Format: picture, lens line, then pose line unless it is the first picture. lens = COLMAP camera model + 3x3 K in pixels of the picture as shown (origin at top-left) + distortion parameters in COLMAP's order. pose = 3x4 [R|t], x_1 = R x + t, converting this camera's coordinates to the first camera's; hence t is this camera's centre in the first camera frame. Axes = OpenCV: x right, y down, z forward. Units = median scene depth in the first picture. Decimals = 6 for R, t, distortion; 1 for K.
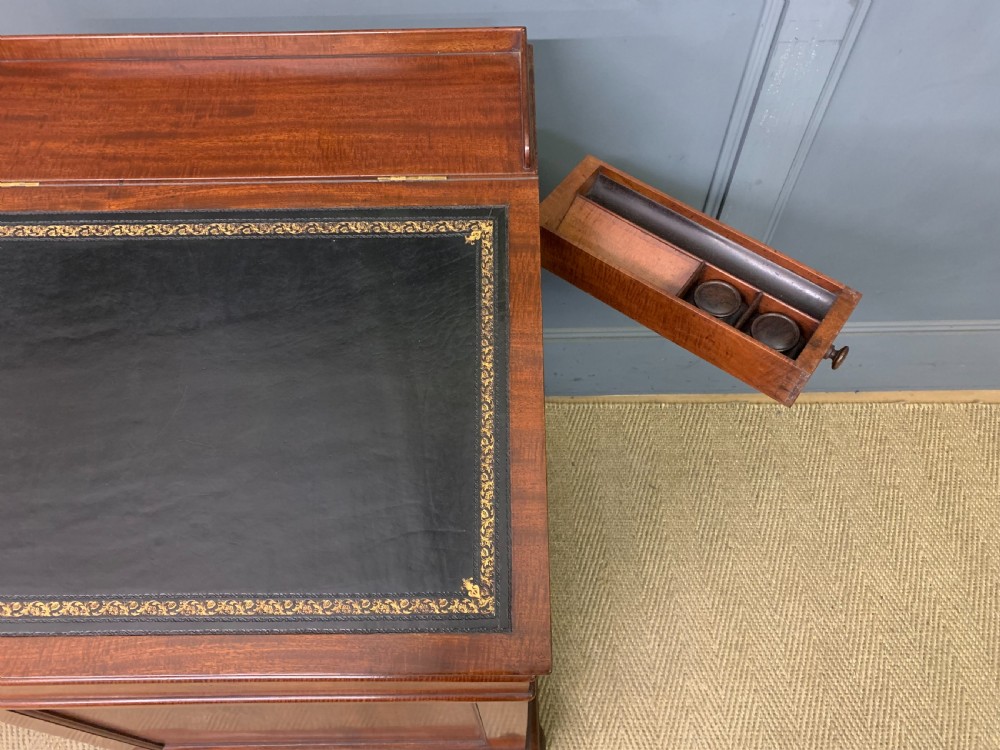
lens RADIAL K [[774.1, 0, 501.9], [0, 774.1, 378.9], [0, 0, 1]] dist [0.021225, -0.007741]
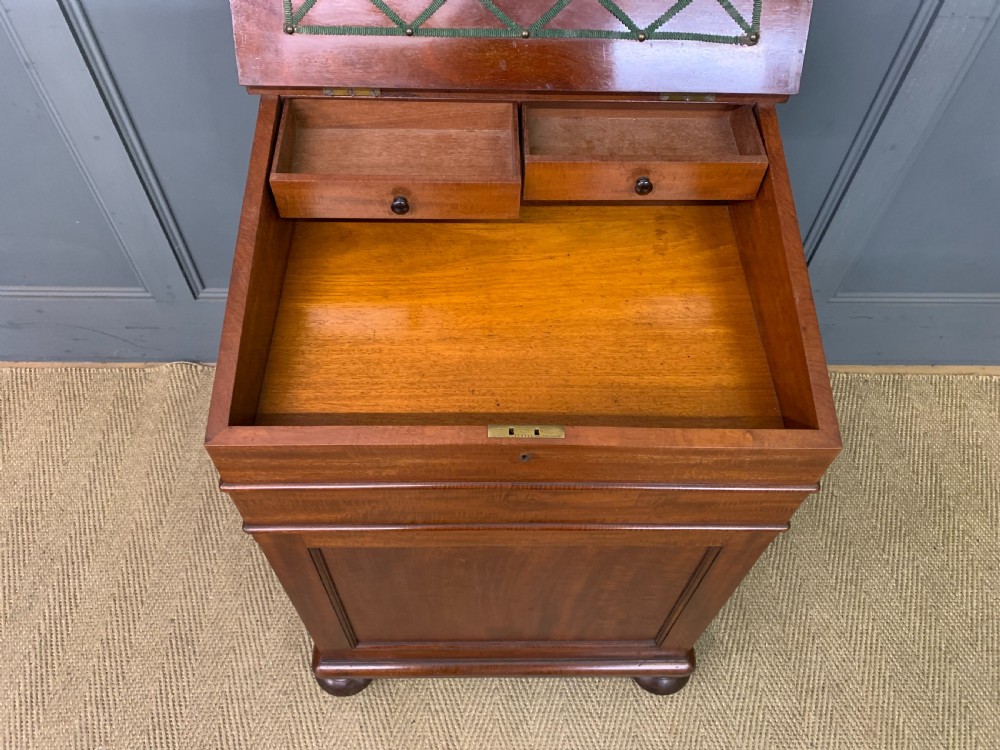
lens RADIAL K [[769.1, 0, 504.0], [0, 769.1, 372.2], [0, 0, 1]] dist [0.029862, -0.015844]
pose [[0.998830, 0.021327, 0.043394, -0.358158], [-0.017839, 0.996696, -0.079236, 0.223805], [-0.044941, 0.078369, 0.995911, -0.118338]]
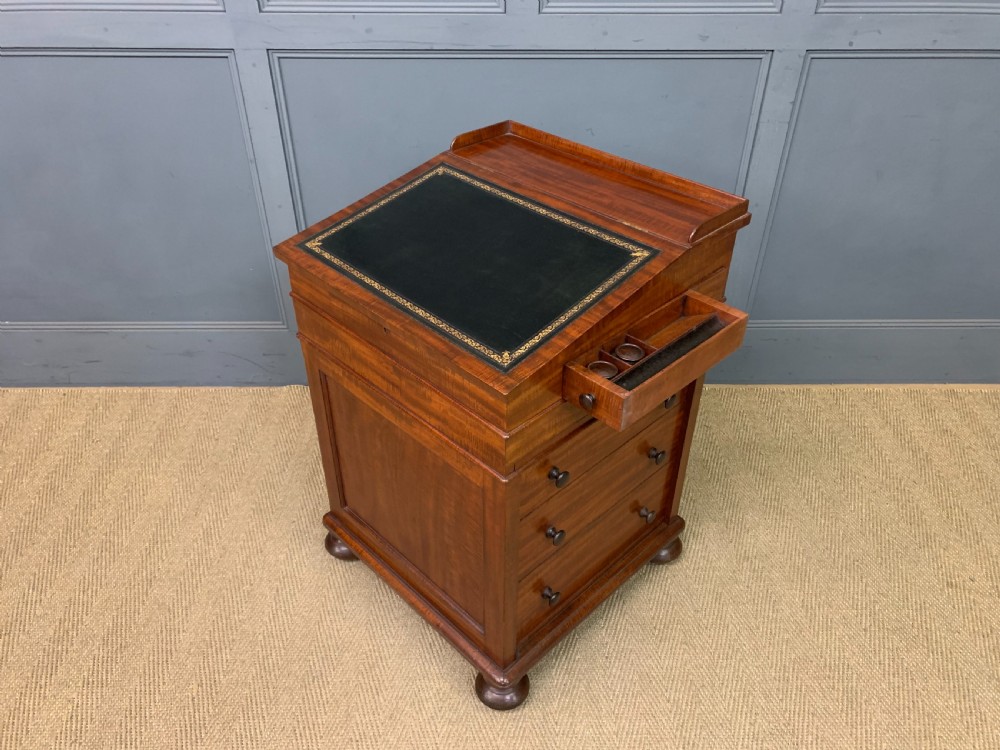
lens RADIAL K [[775.0, 0, 503.9], [0, 775.0, 381.8], [0, 0, 1]] dist [0.018926, 0.004643]
pose [[0.999693, 0.015898, 0.019011, -0.392265], [-0.007532, 0.925747, -0.378069, 1.074014], [-0.023609, 0.377810, 0.925582, -0.723797]]
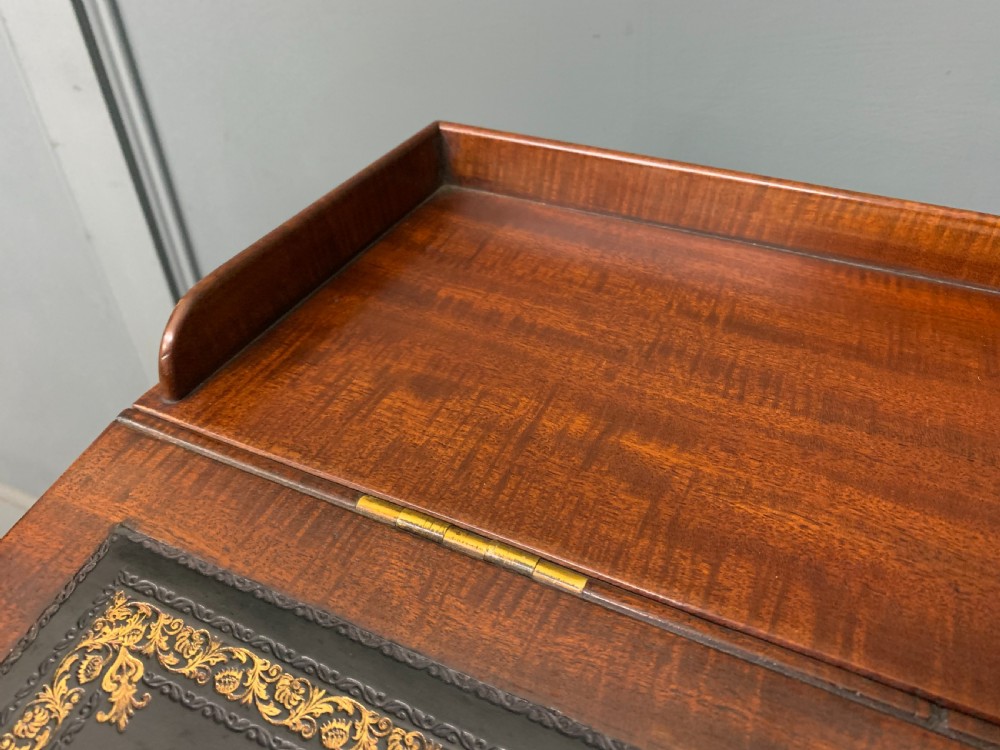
lens RADIAL K [[794.7, 0, 500.1], [0, 794.7, 376.2], [0, 0, 1]] dist [0.004607, 0.000488]
pose [[0.899617, 0.272220, -0.341446, -0.441267], [-0.371538, 0.888007, -0.270931, -0.185144], [0.229454, 0.370595, 0.900006, 0.590903]]
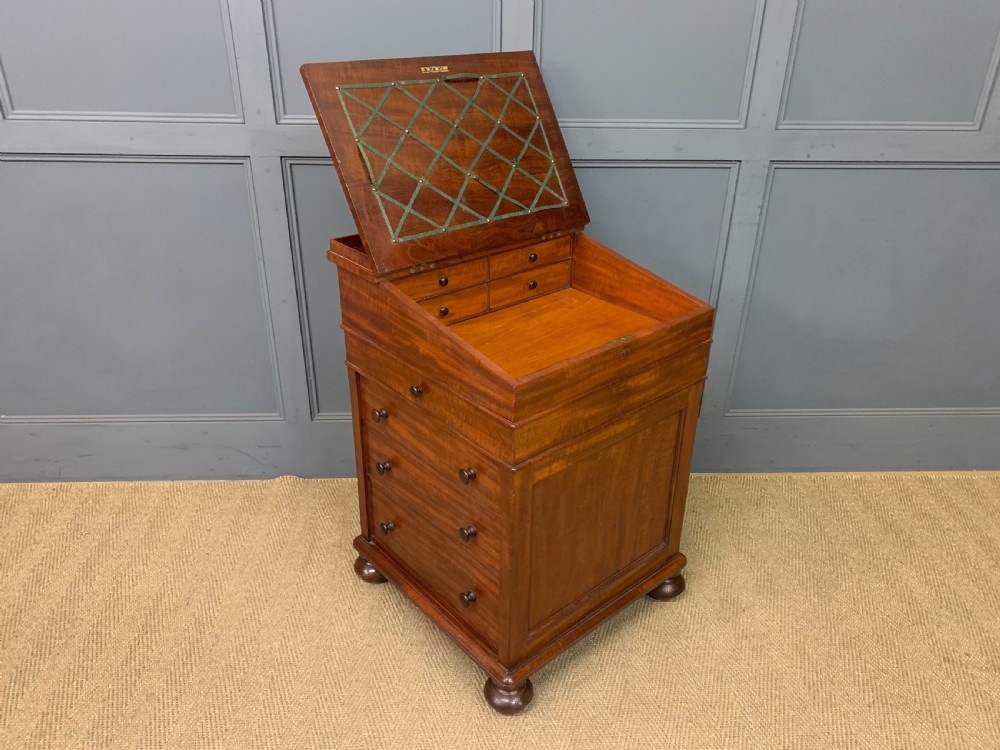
lens RADIAL K [[770.6, 0, 502.8], [0, 770.6, 384.0], [0, 0, 1]] dist [0.031152, -0.009110]
pose [[0.998388, 0.013744, 0.055061, -0.470023], [0.016921, 0.854012, -0.519979, 1.212344], [-0.054169, 0.520072, 0.852403, -0.725905]]
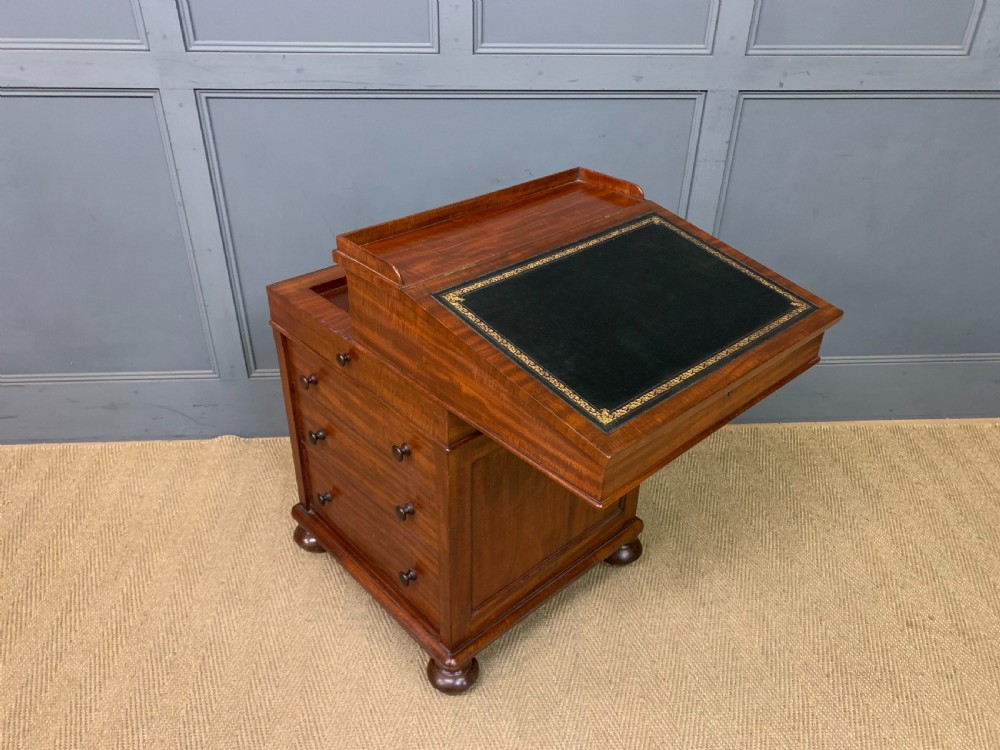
lens RADIAL K [[774.0, 0, 496.1], [0, 774.0, 380.3], [0, 0, 1]] dist [0.026867, -0.004178]
pose [[0.997311, -0.003319, 0.073216, -0.369683], [0.035457, 0.896144, -0.442344, 1.068973], [-0.064144, 0.443750, 0.893852, -0.640451]]
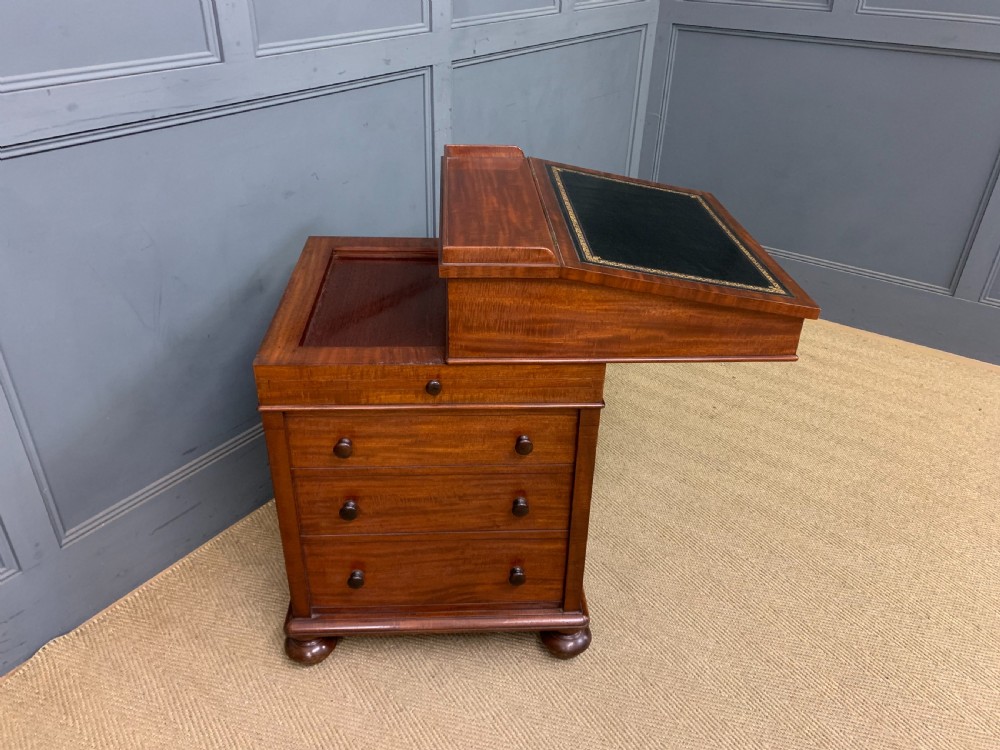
lens RADIAL K [[776.3, 0, 499.0], [0, 776.3, 380.2], [0, 0, 1]] dist [0.026509, 0.003777]
pose [[0.586668, -0.391627, 0.708836, -1.510377], [0.675278, 0.719720, -0.161253, 0.625892], [-0.447012, 0.573264, 0.686694, -0.275715]]
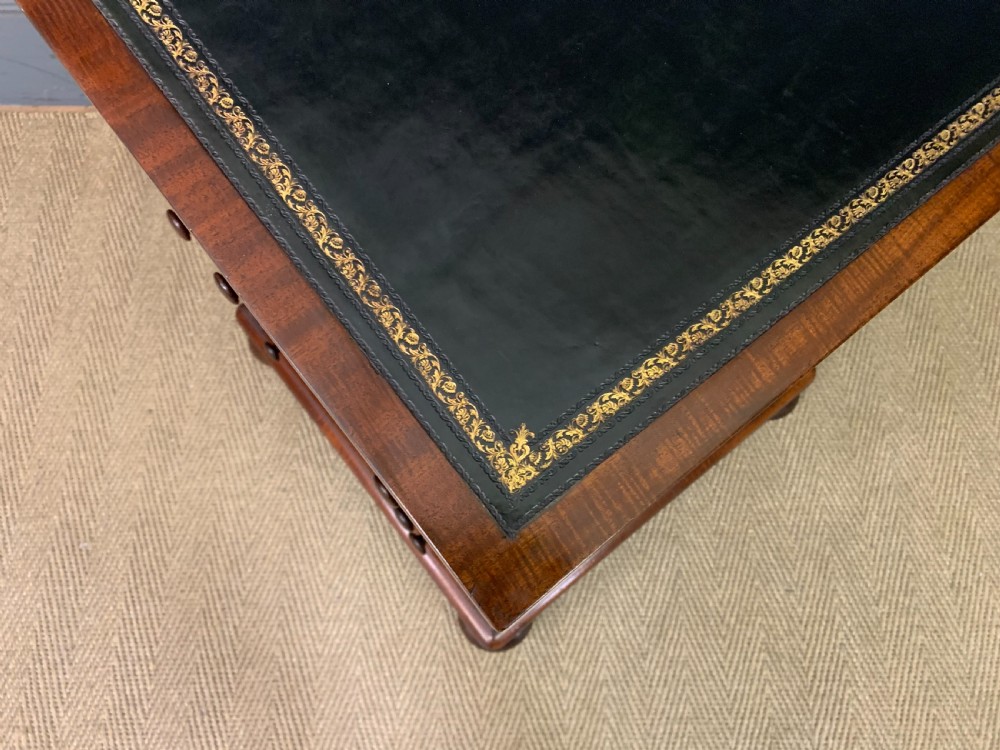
lens RADIAL K [[777.9, 0, 503.6], [0, 777.9, 382.6], [0, 0, 1]] dist [-0.000246, 0.013774]
pose [[0.999186, 0.011854, 0.038553, -0.379000], [-0.019764, 0.977117, 0.211784, 0.258722], [-0.035160, -0.212373, 0.976556, 0.154285]]
